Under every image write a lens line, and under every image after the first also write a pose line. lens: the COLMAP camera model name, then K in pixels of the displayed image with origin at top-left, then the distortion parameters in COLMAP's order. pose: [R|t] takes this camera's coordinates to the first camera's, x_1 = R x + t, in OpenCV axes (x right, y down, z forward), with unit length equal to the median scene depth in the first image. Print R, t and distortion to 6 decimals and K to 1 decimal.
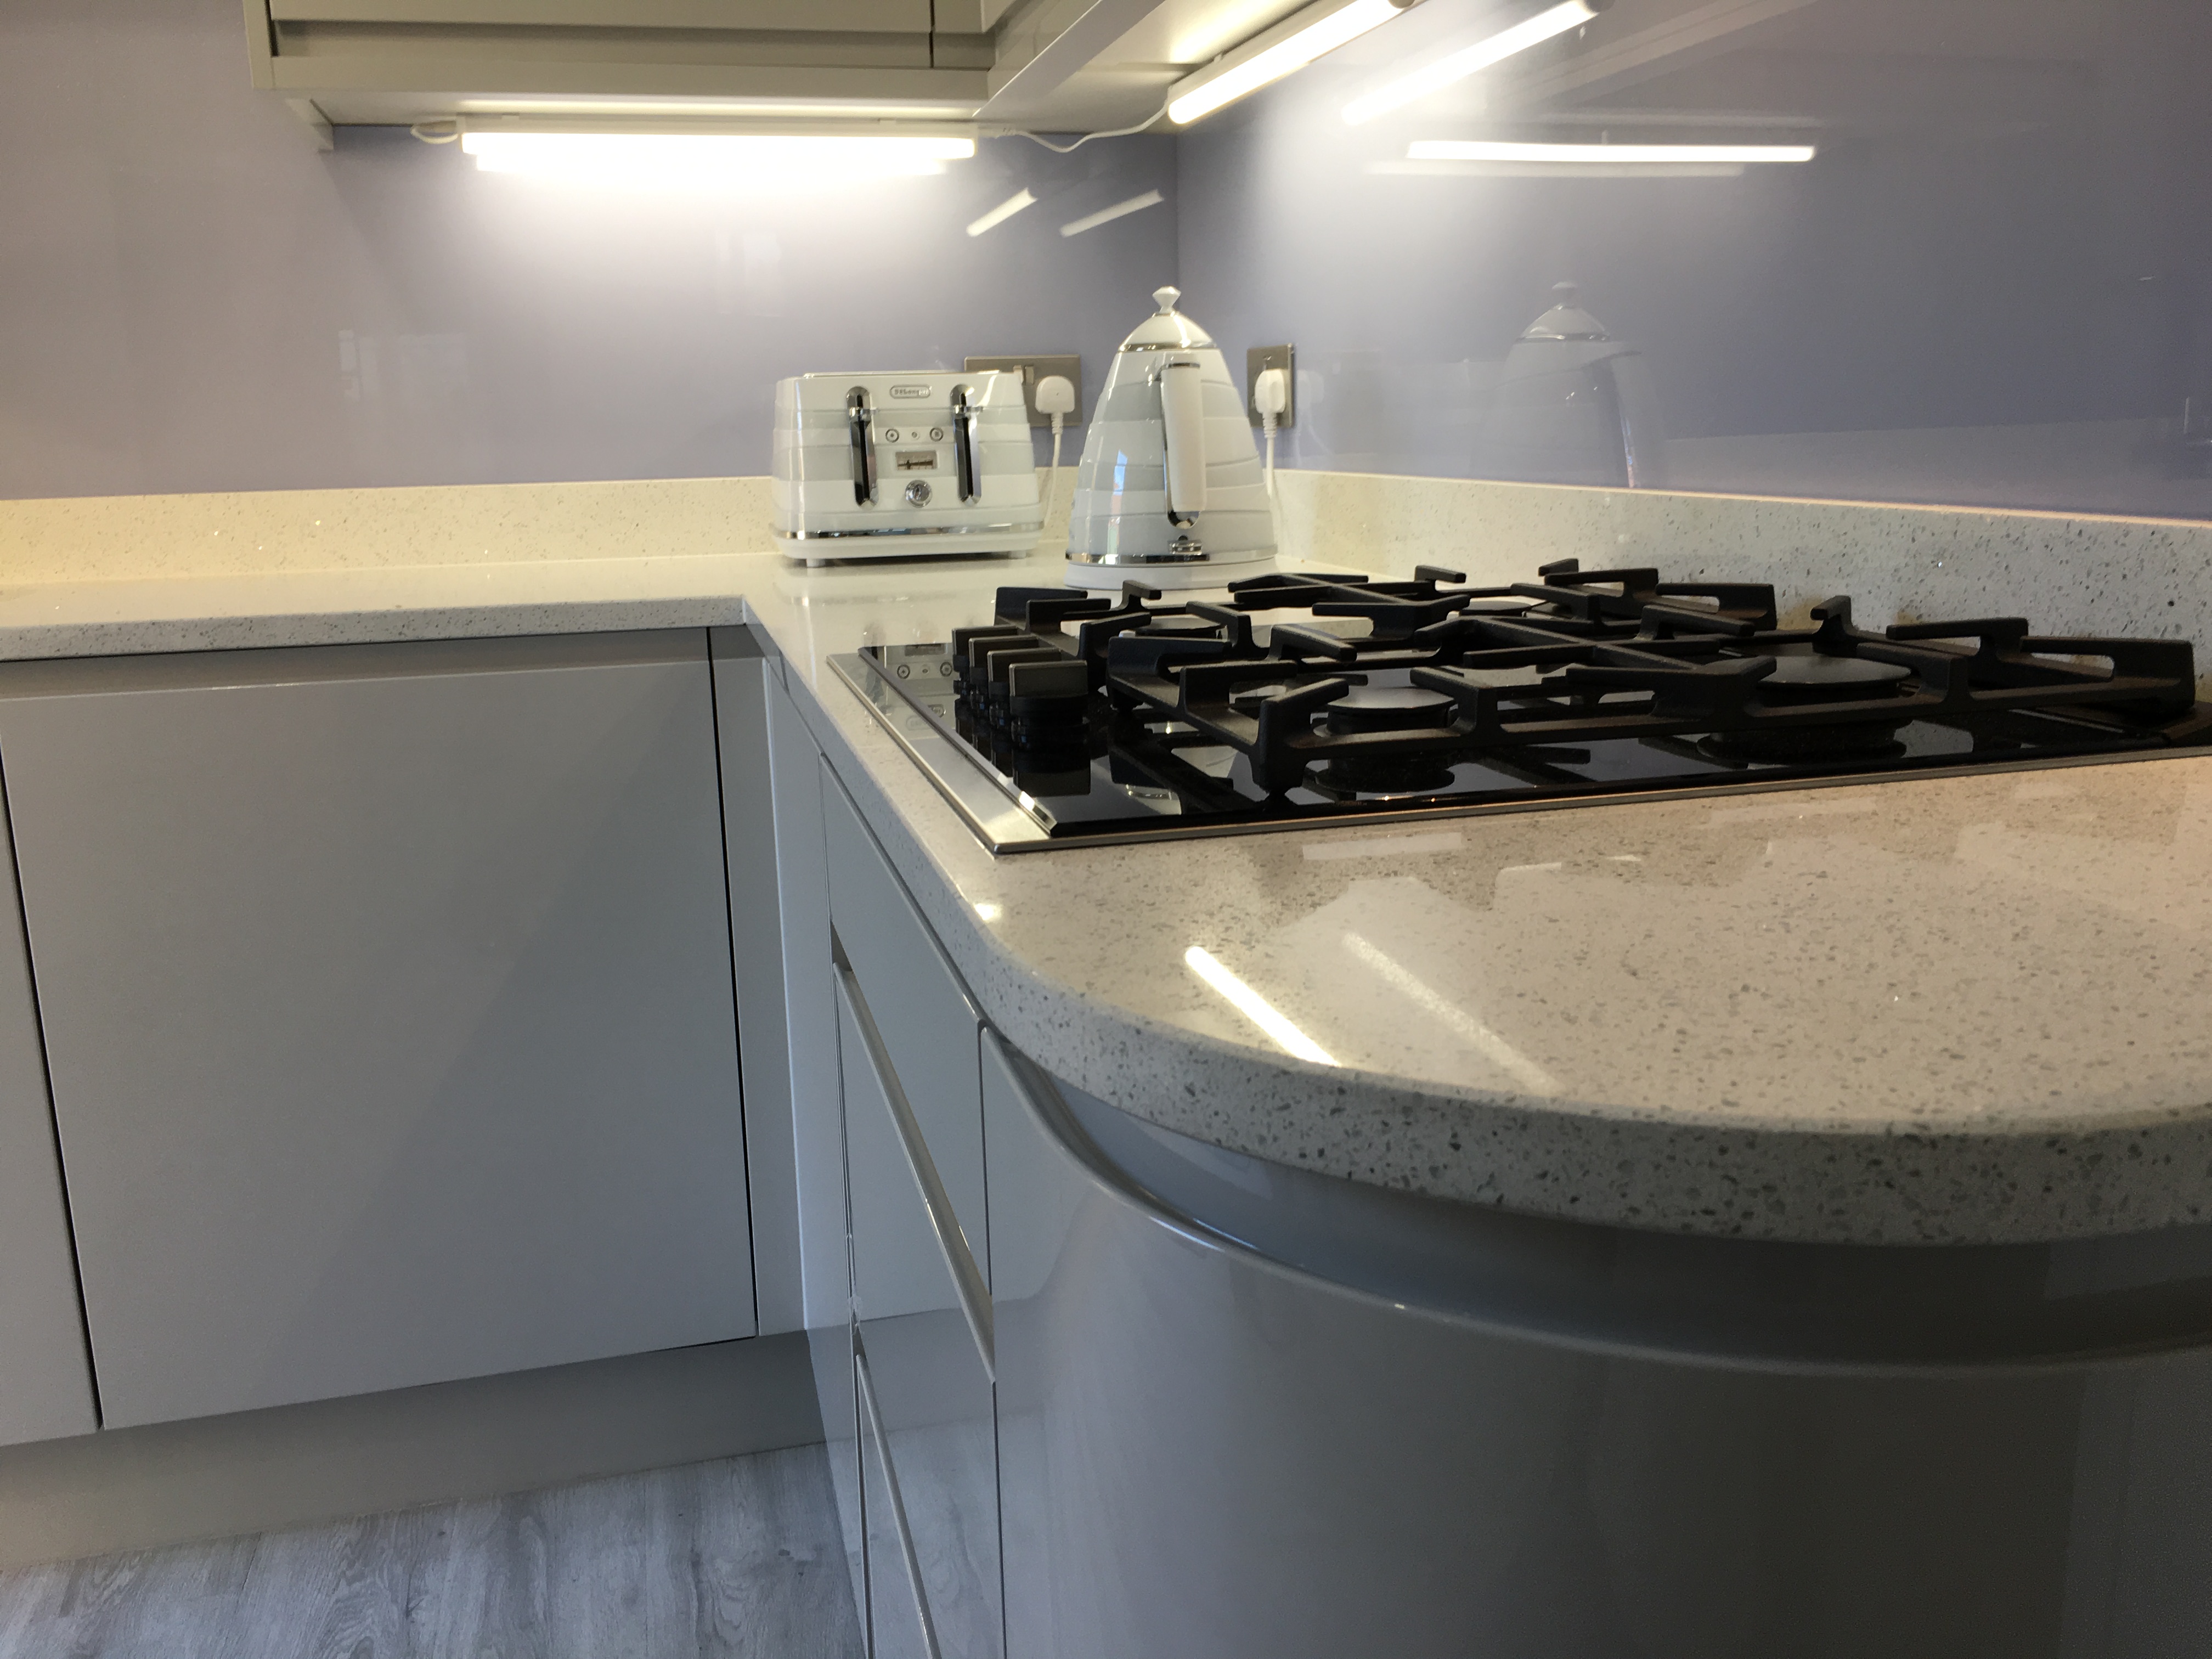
lens RADIAL K [[1878.0, 0, 1106.0], [0, 1878.0, 829.5], [0, 0, 1]] dist [0.074950, -0.103915]
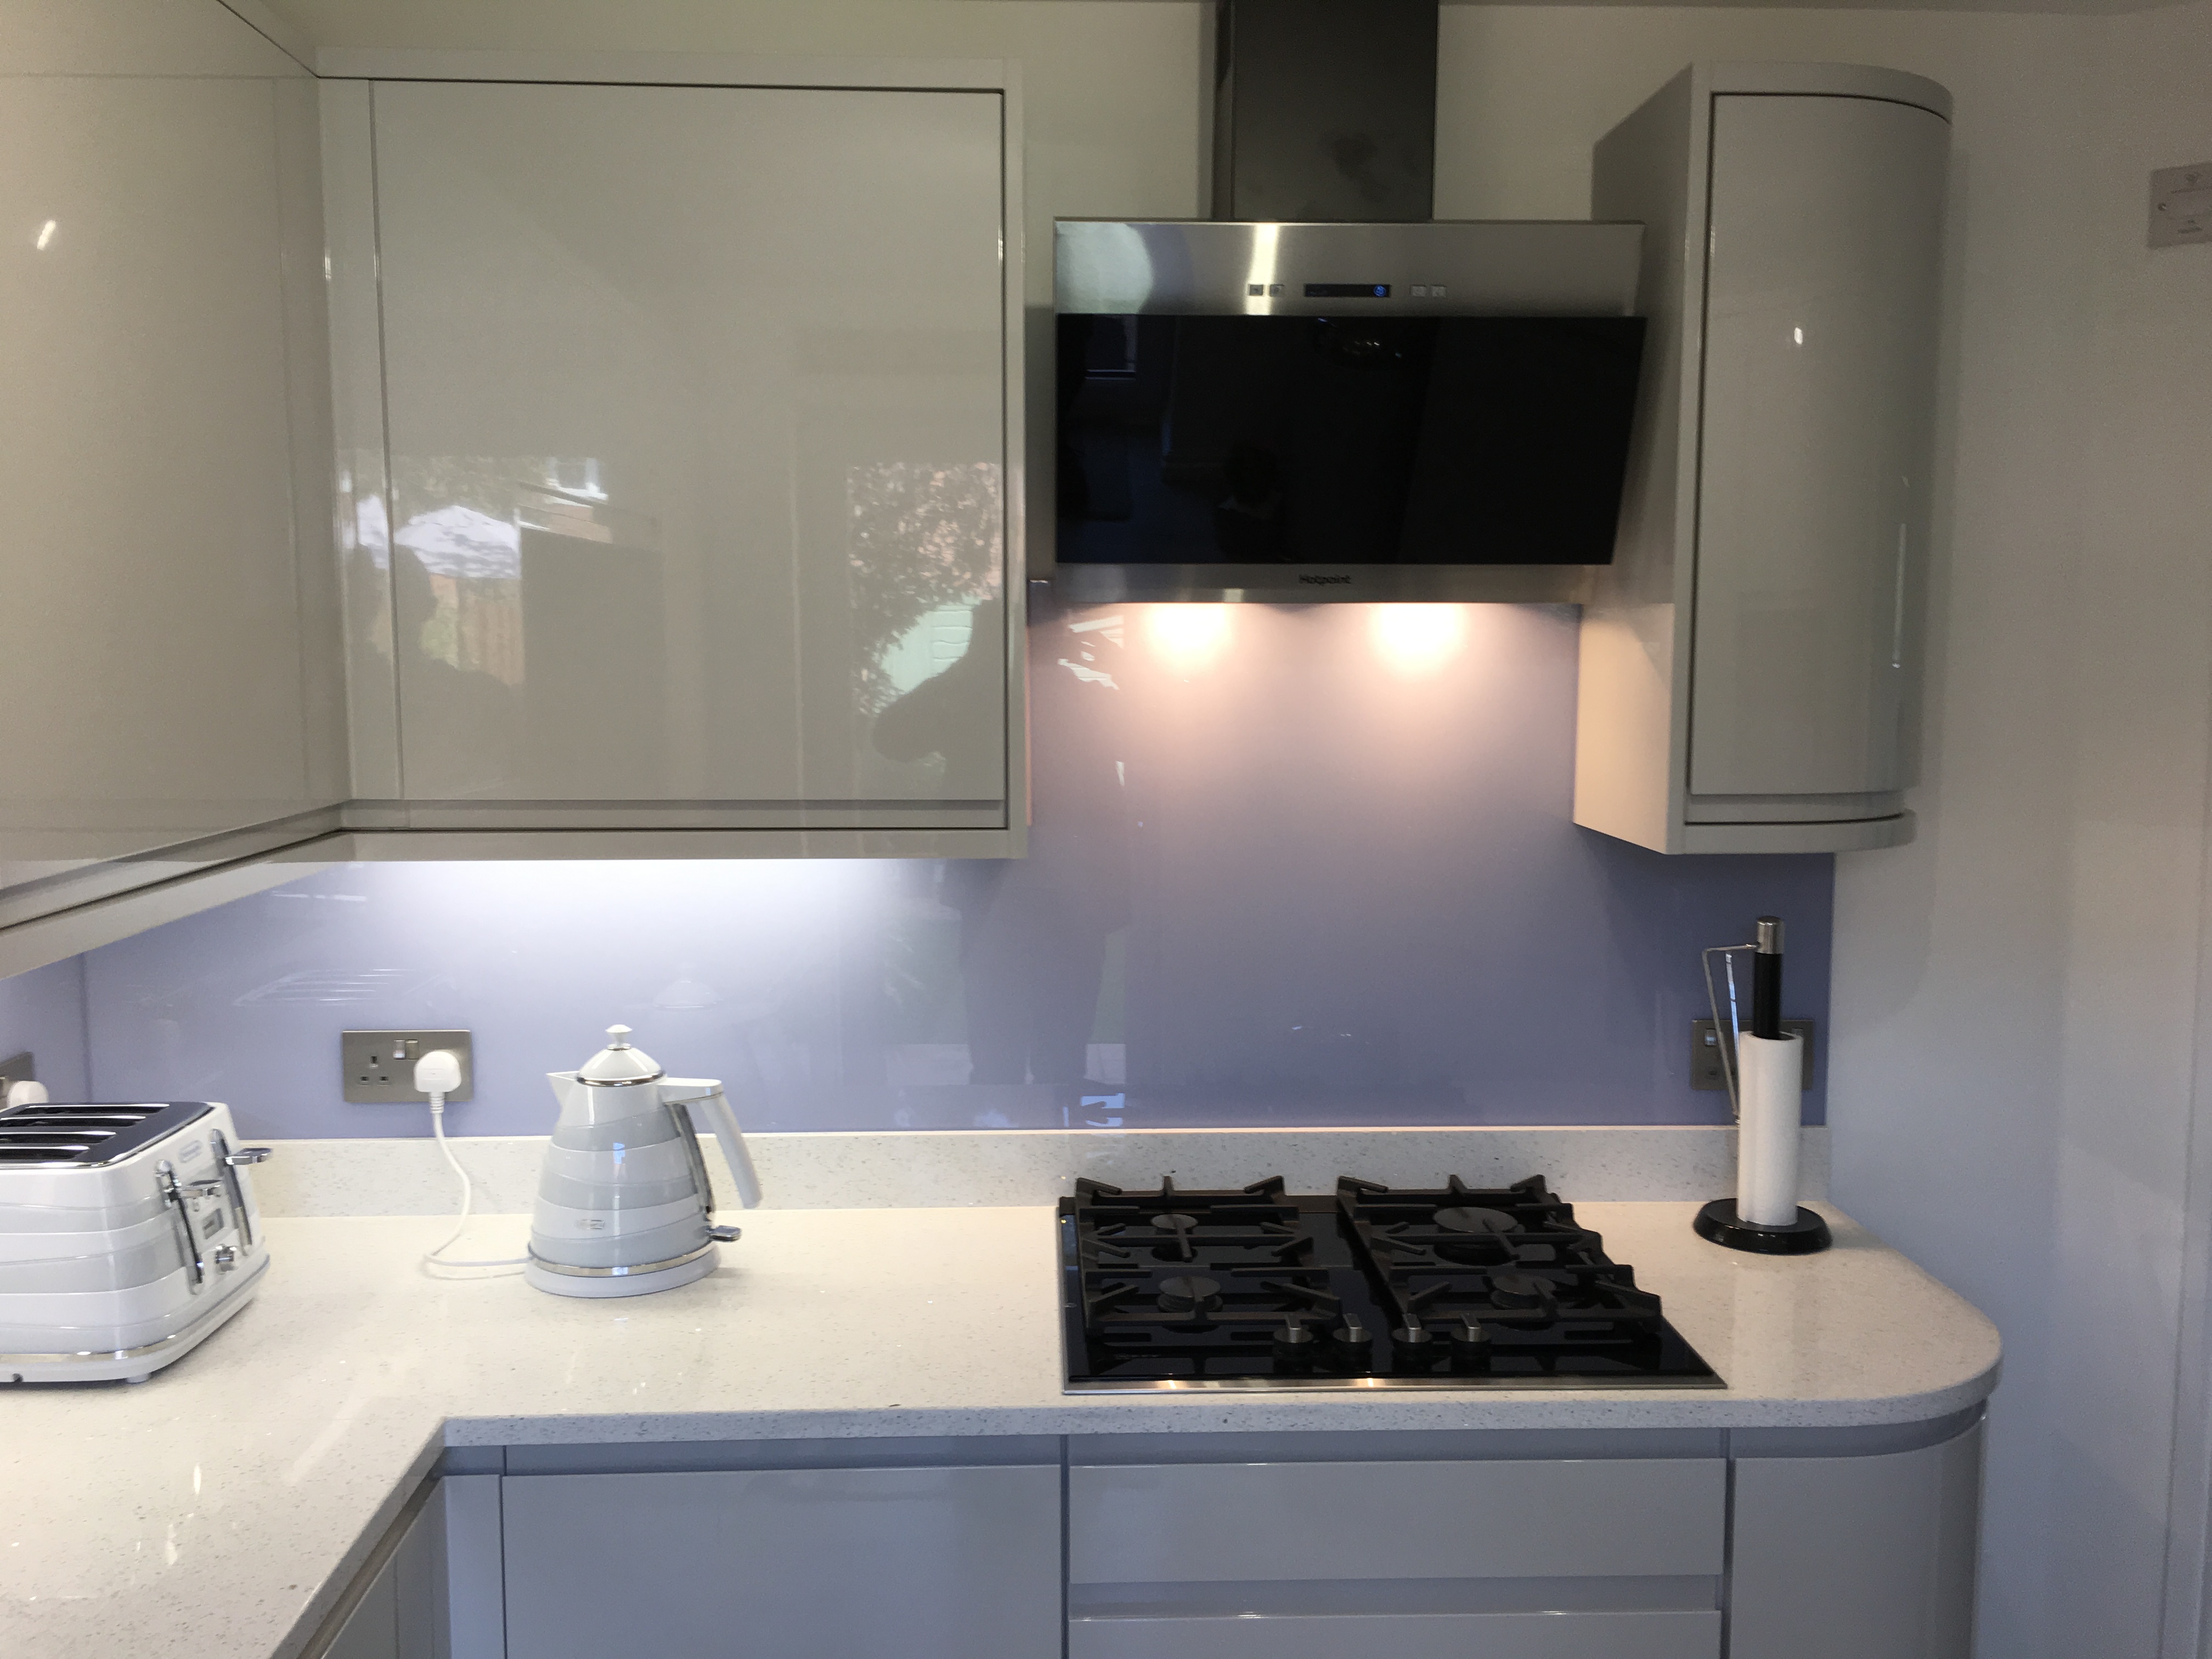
lens RADIAL K [[1852.0, 0, 1106.0], [0, 1852.0, 829.5], [0, 0, 1]] dist [0.094172, -0.155695]
pose [[0.197640, -0.072962, 0.977556, -0.872260], [0.207463, 0.977750, 0.031032, -0.319605], [-0.958070, 0.196674, 0.208380, 0.369993]]
